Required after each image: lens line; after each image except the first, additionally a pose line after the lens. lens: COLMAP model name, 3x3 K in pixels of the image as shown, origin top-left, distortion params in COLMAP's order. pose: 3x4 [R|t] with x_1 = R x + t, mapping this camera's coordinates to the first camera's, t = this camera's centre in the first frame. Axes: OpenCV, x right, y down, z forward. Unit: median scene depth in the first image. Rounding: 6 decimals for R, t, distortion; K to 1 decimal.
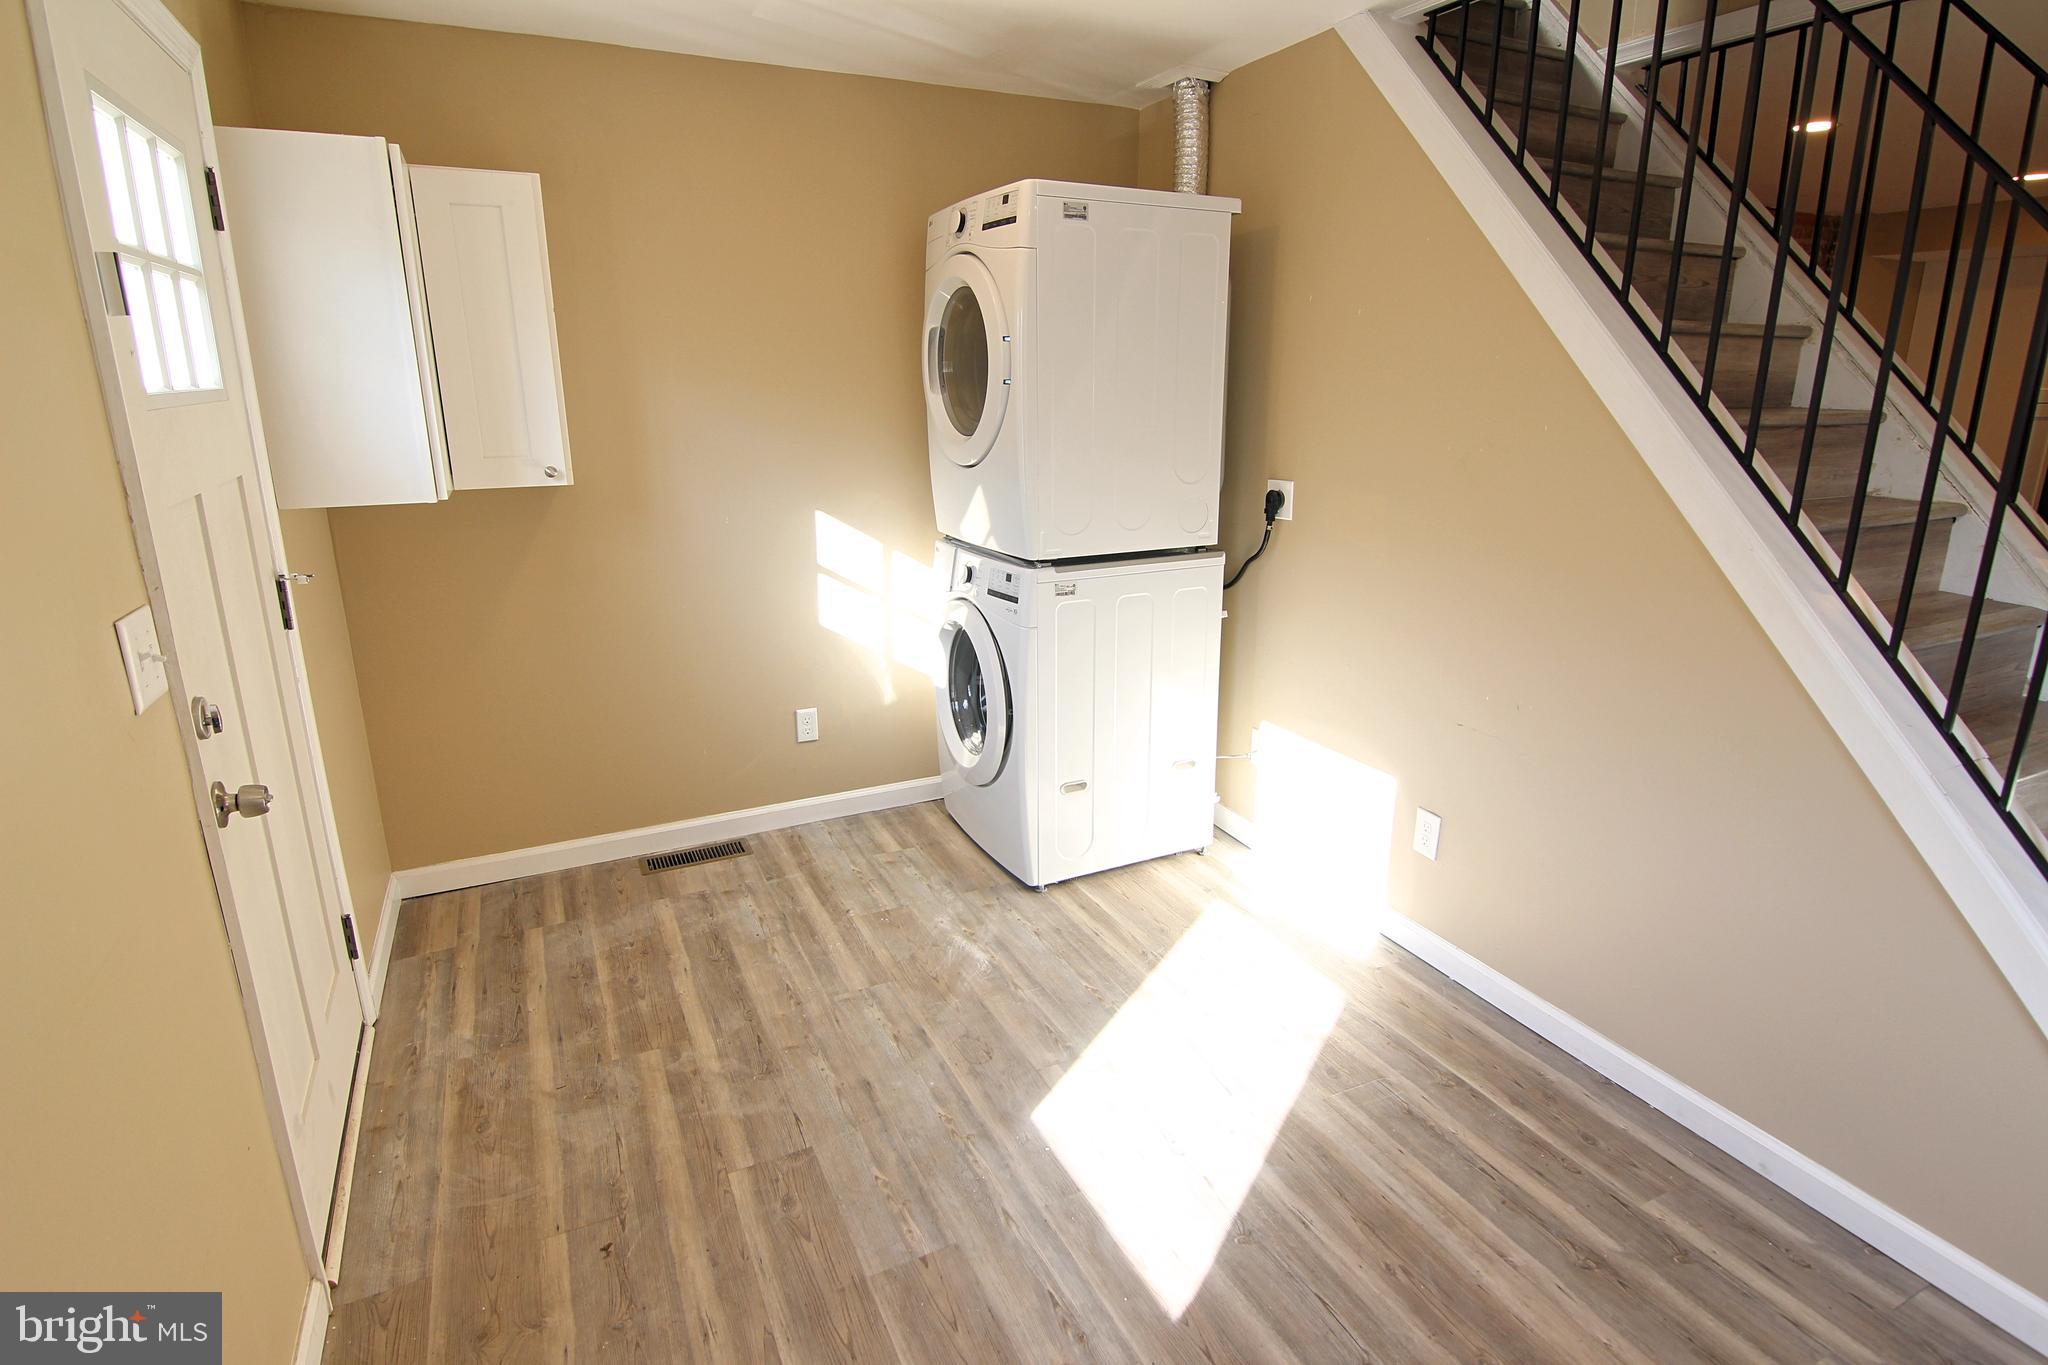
lens RADIAL K [[1035.1, 0, 1041.0], [0, 1035.1, 668.7], [0, 0, 1]] dist [0.000057, -0.016890]
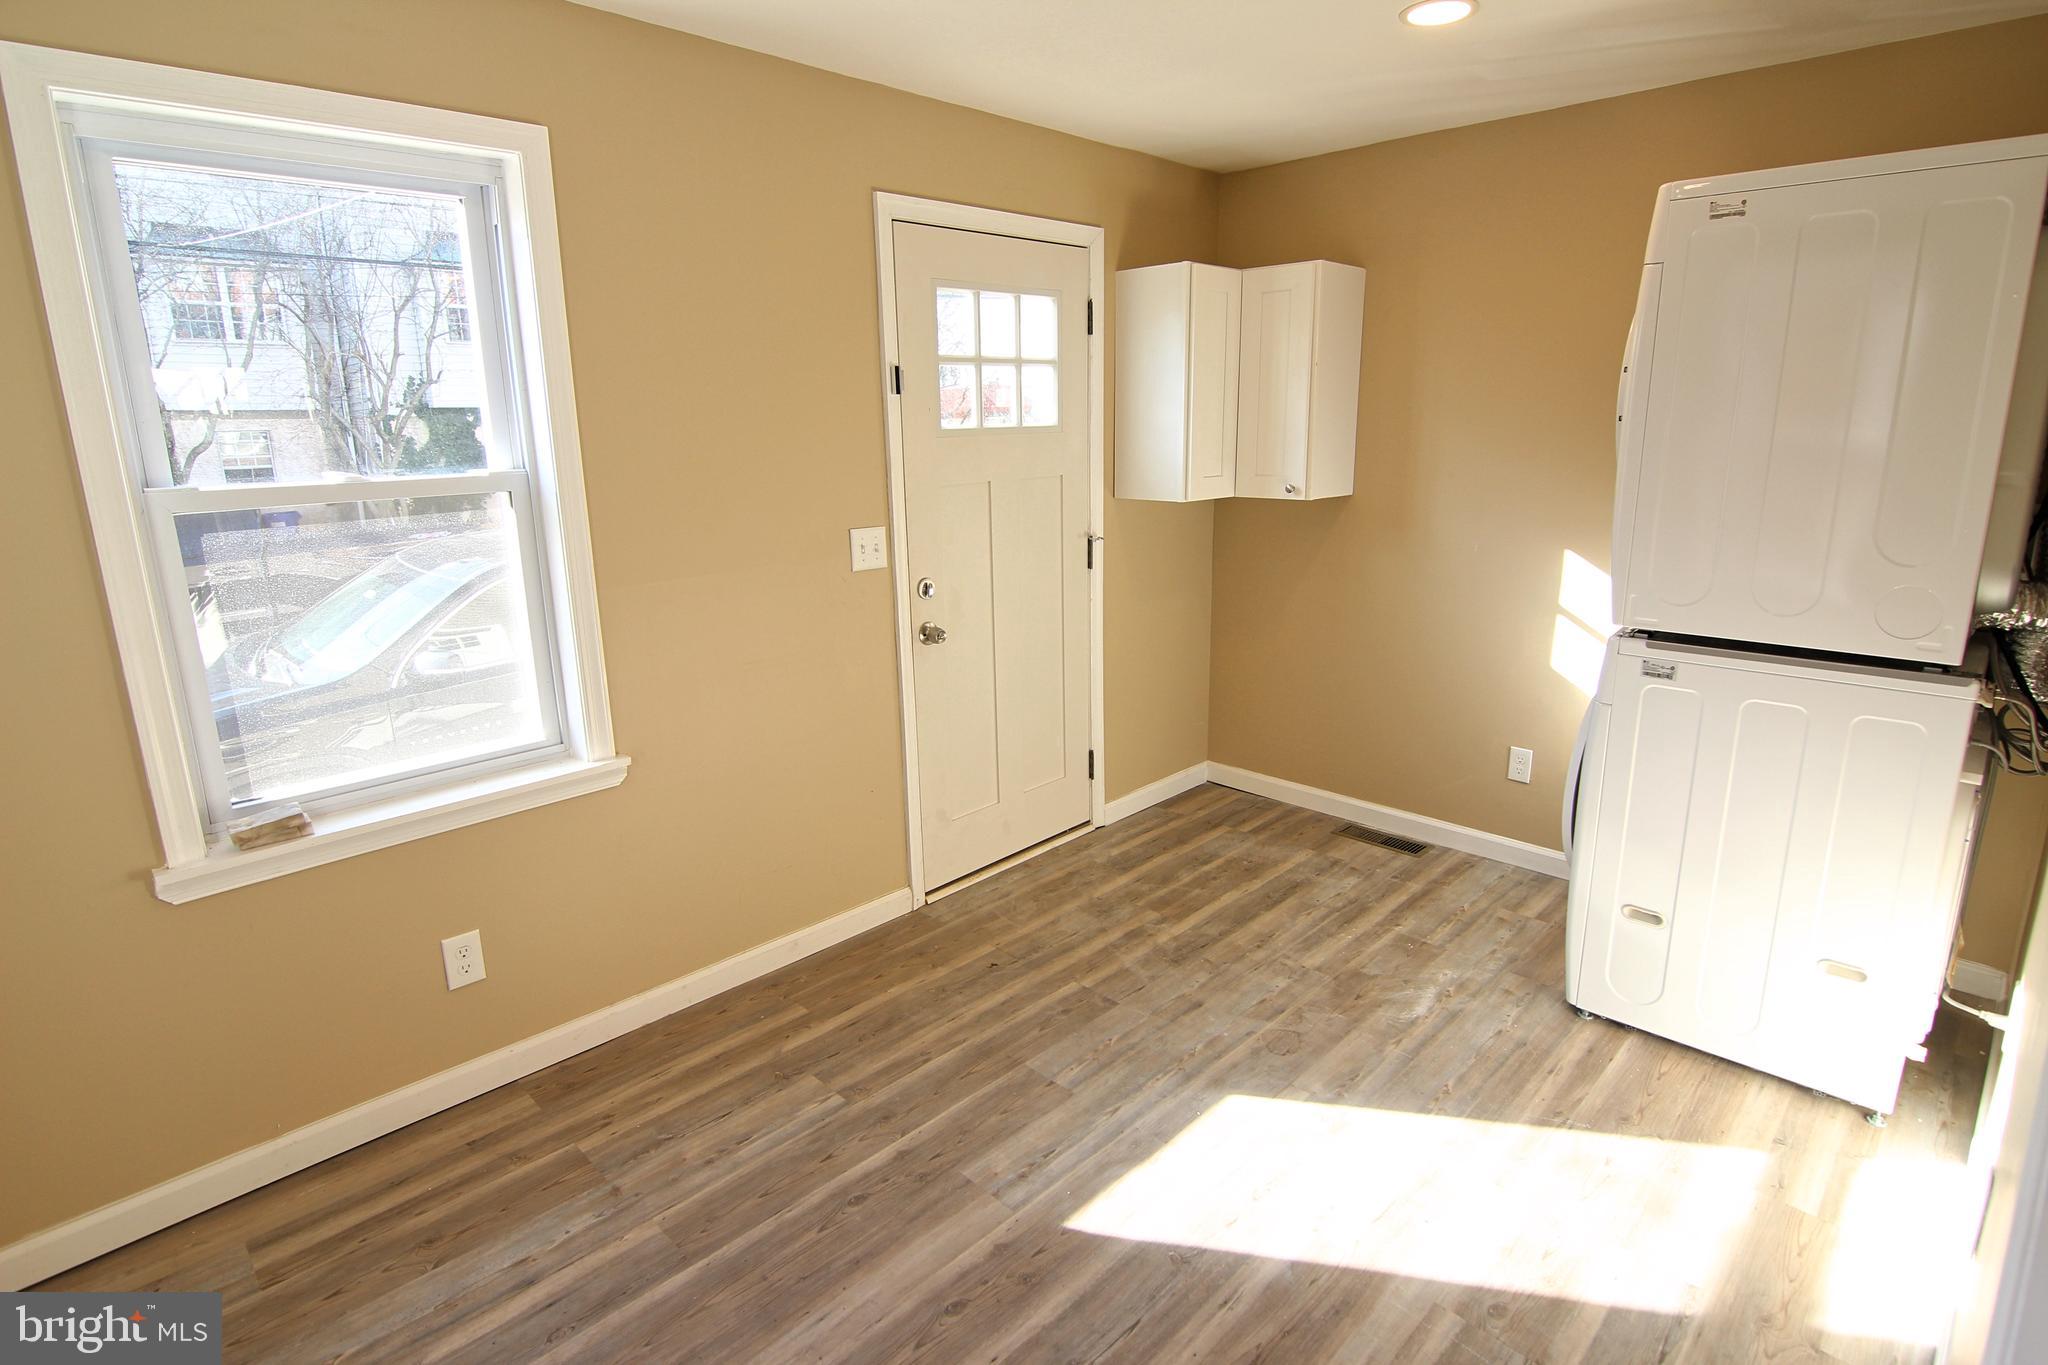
lens RADIAL K [[1035.1, 0, 1041.0], [0, 1035.1, 668.7], [0, 0, 1]] dist [0.000057, -0.016890]
pose [[0.324694, 0.218671, -0.920194, 0.703327], [-0.241559, 0.959814, 0.142851, -0.087454], [0.914452, 0.175898, 0.364468, 0.294933]]
